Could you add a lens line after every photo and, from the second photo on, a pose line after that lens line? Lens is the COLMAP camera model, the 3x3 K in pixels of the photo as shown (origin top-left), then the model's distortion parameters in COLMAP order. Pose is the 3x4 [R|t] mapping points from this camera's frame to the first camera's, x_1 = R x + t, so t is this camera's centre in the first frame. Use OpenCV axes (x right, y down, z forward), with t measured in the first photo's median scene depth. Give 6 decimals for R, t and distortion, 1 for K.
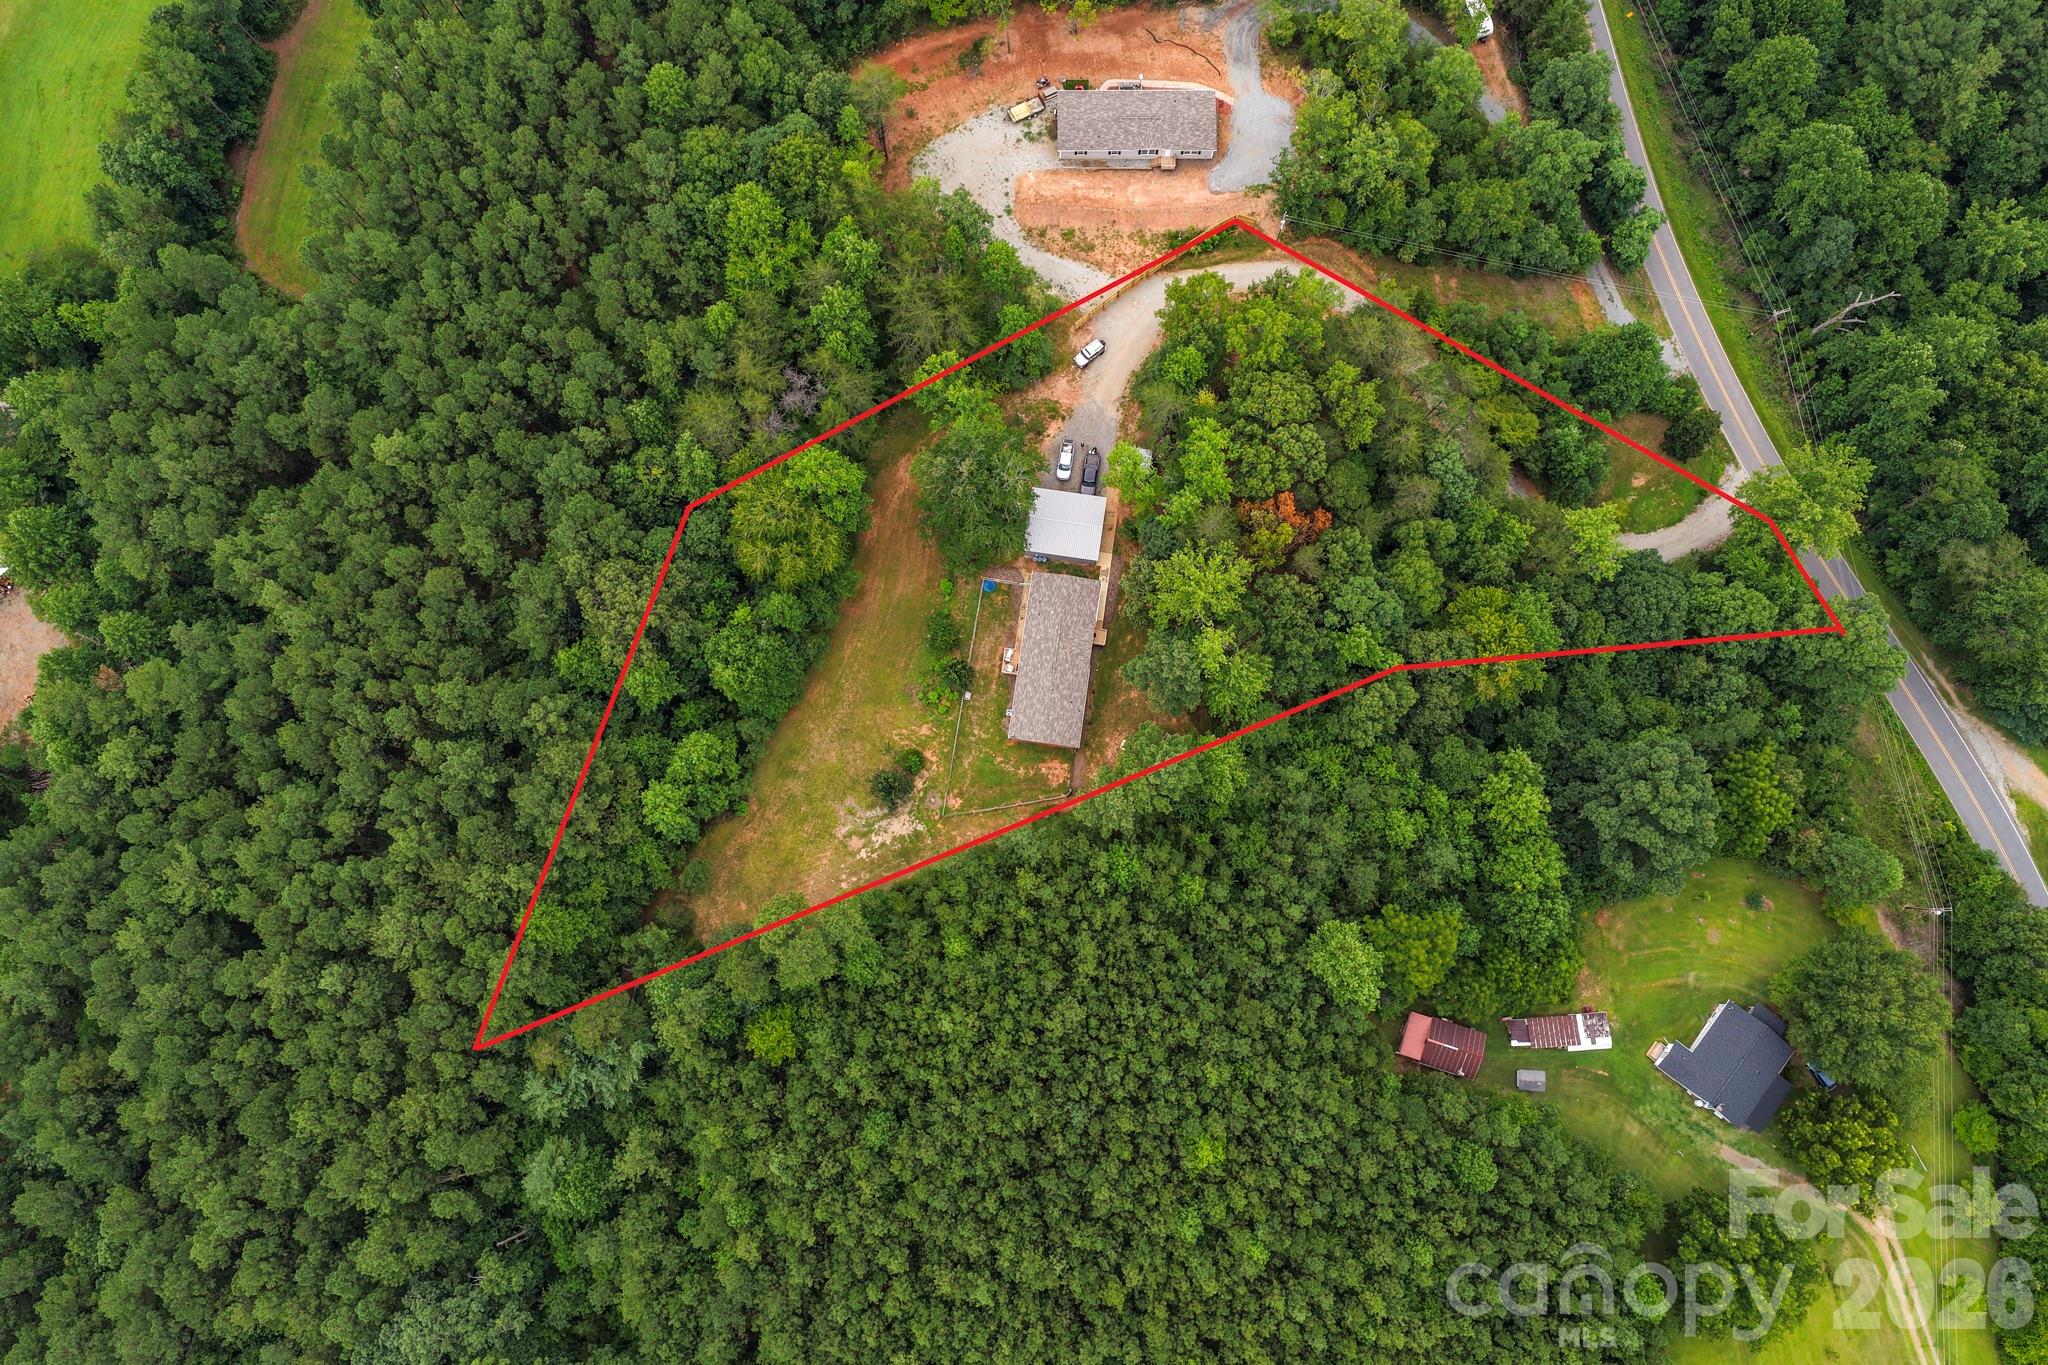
lens RADIAL K [[1722.7, 0, 1049.9], [0, 1722.7, 641.3], [0, 0, 1]] dist [-0.009675, 0.027047]
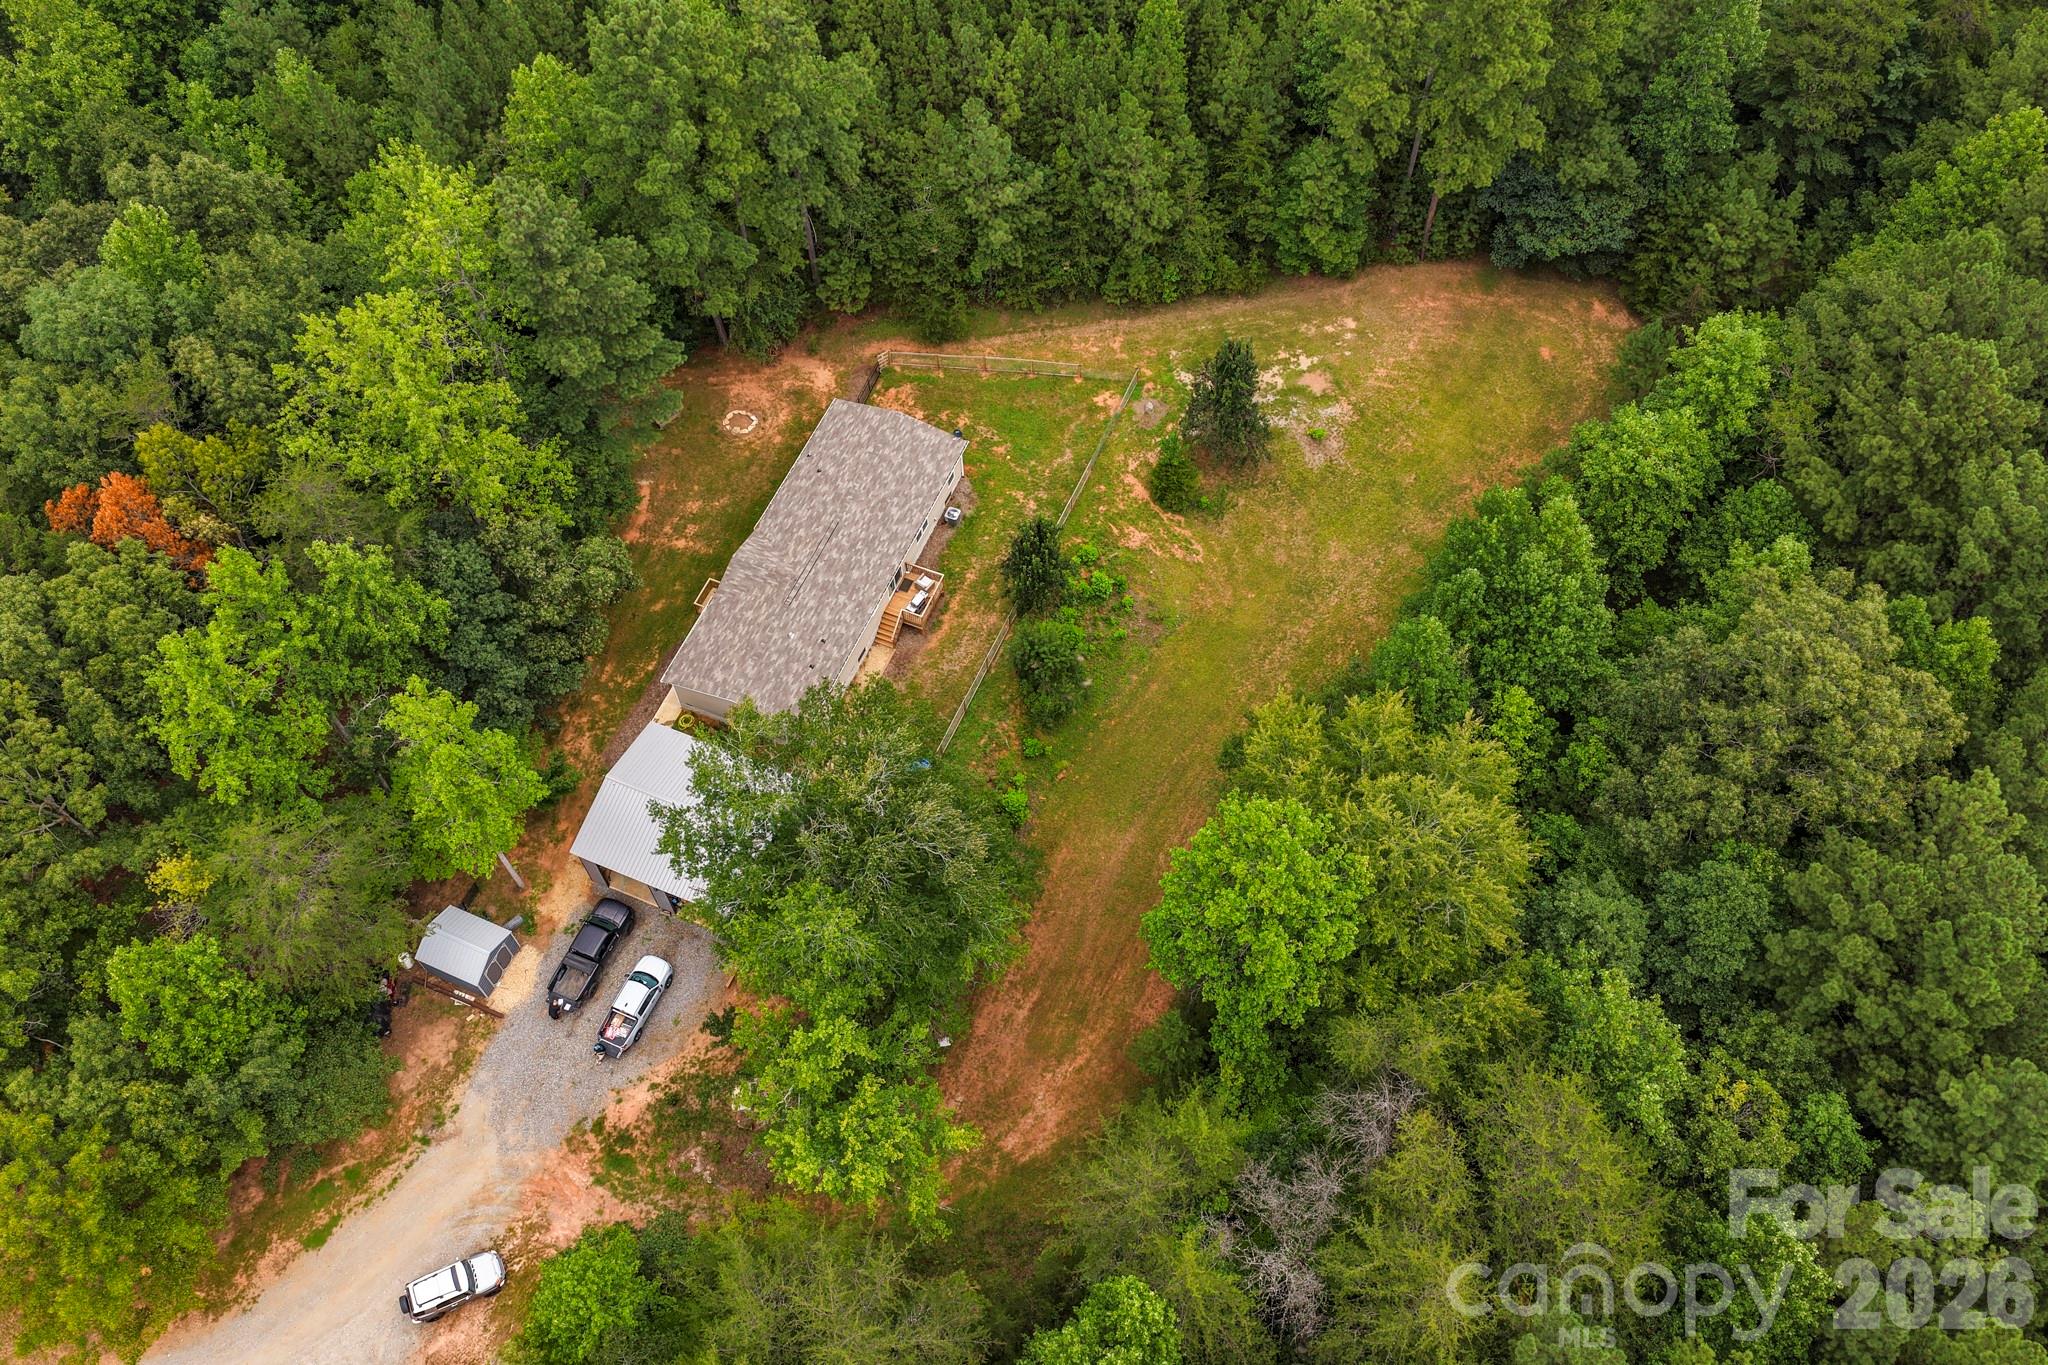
lens RADIAL K [[1722.7, 0, 1049.9], [0, 1722.7, 641.3], [0, 0, 1]] dist [-0.009675, 0.027047]
pose [[-0.968063, -0.207007, 0.141429, -0.124399], [0.248075, -0.709400, 0.659705, -0.291199], [-0.036234, 0.673721, 0.738097, 0.679510]]
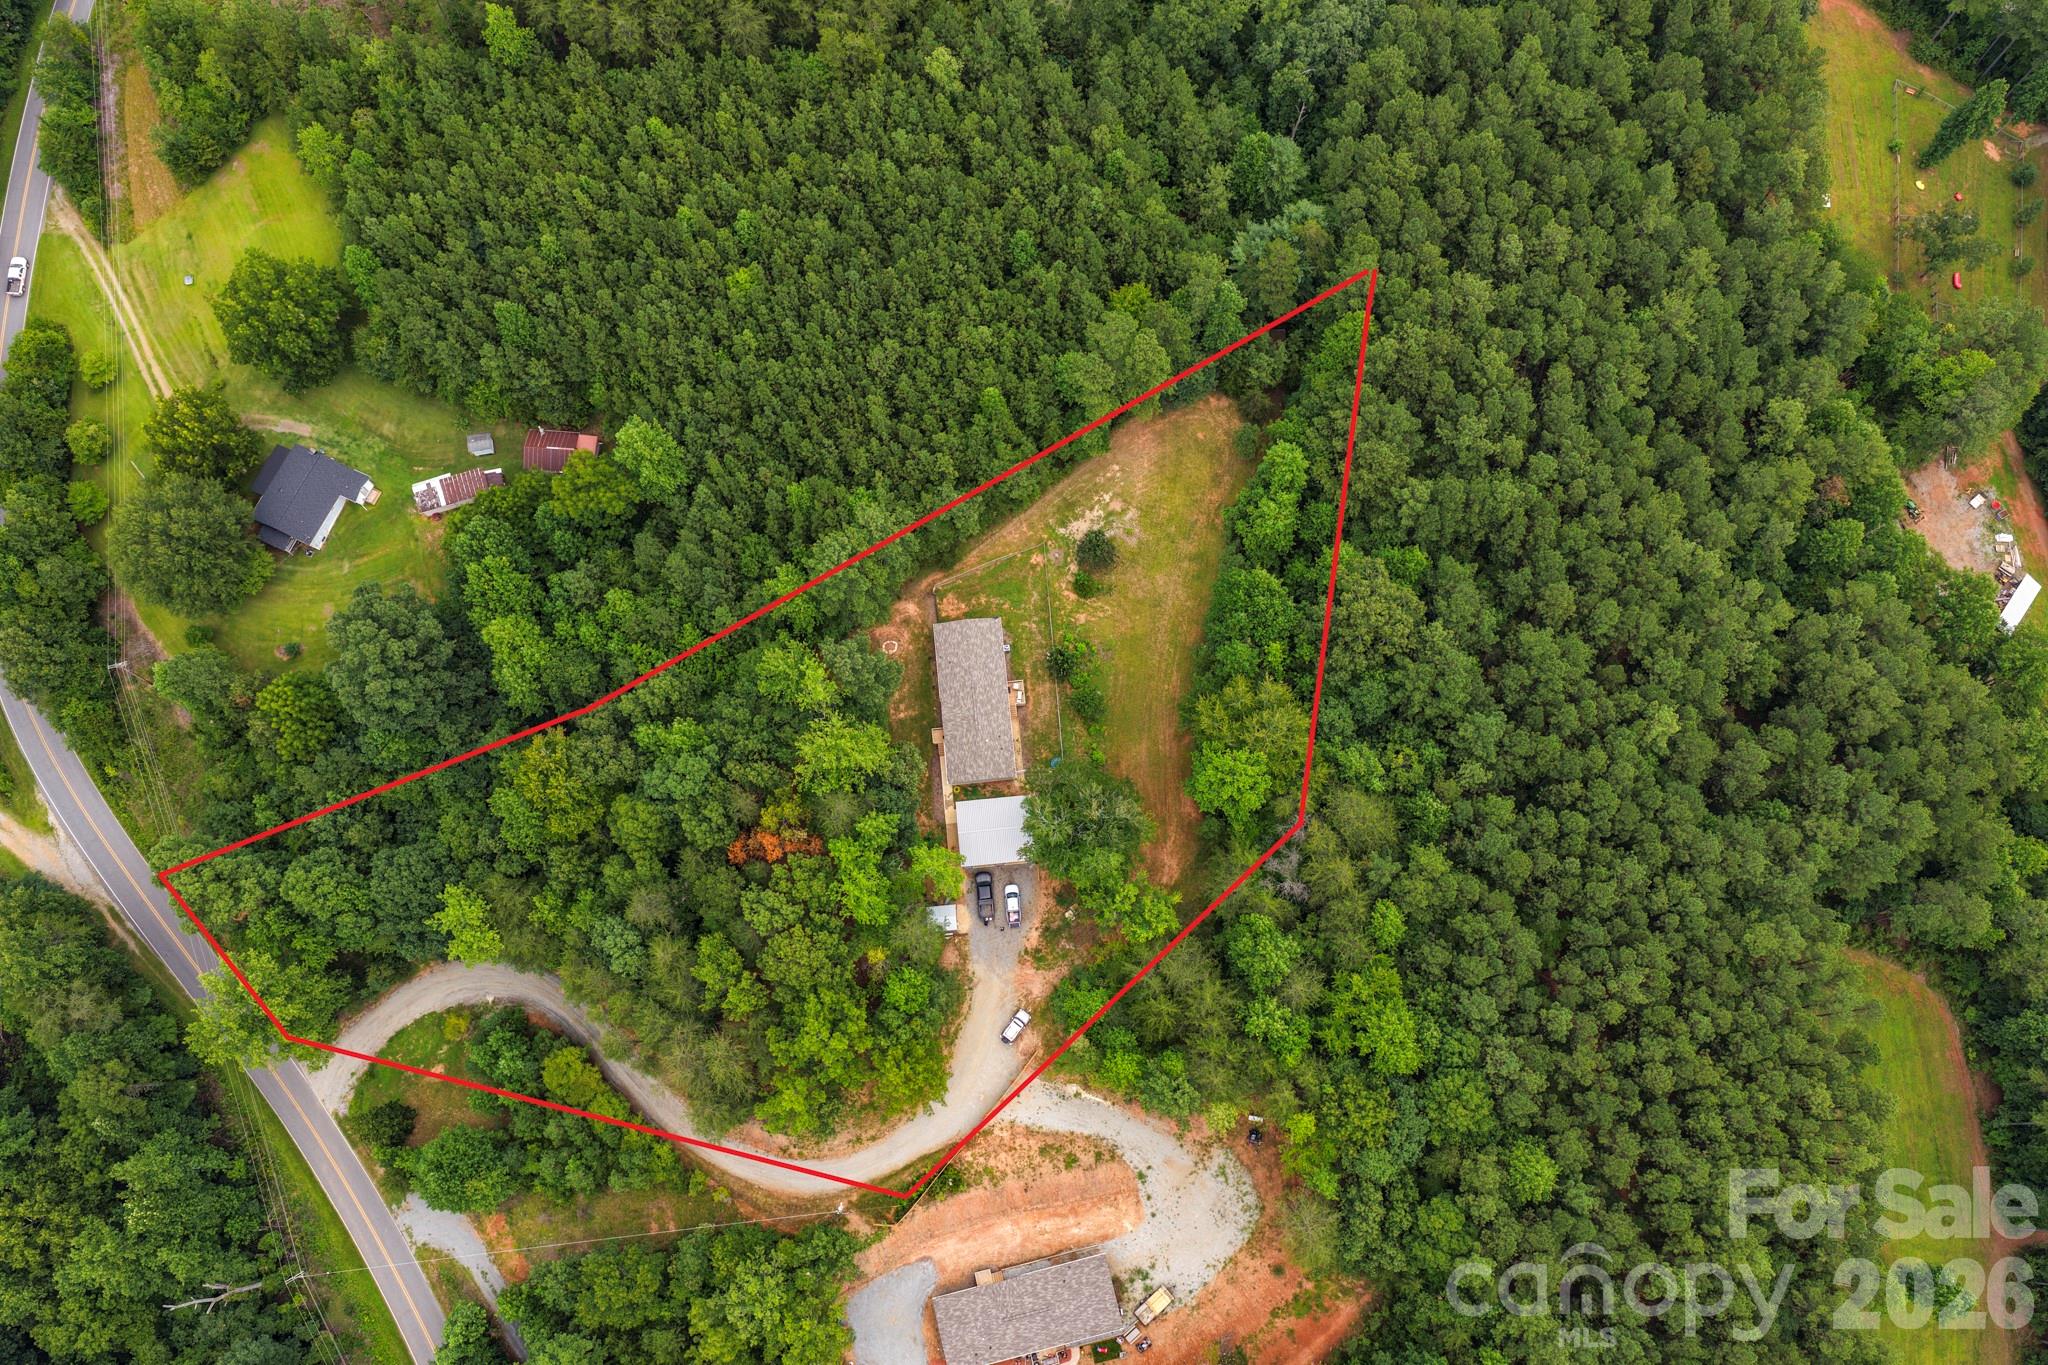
lens RADIAL K [[1722.7, 0, 1049.9], [0, 1722.7, 641.3], [0, 0, 1]] dist [-0.009675, 0.027047]
pose [[-0.970954, 0.232637, -0.055926, 0.008921], [-0.233422, -0.869660, 0.434977, -0.421833], [0.052555, 0.435398, 0.898703, 0.056033]]
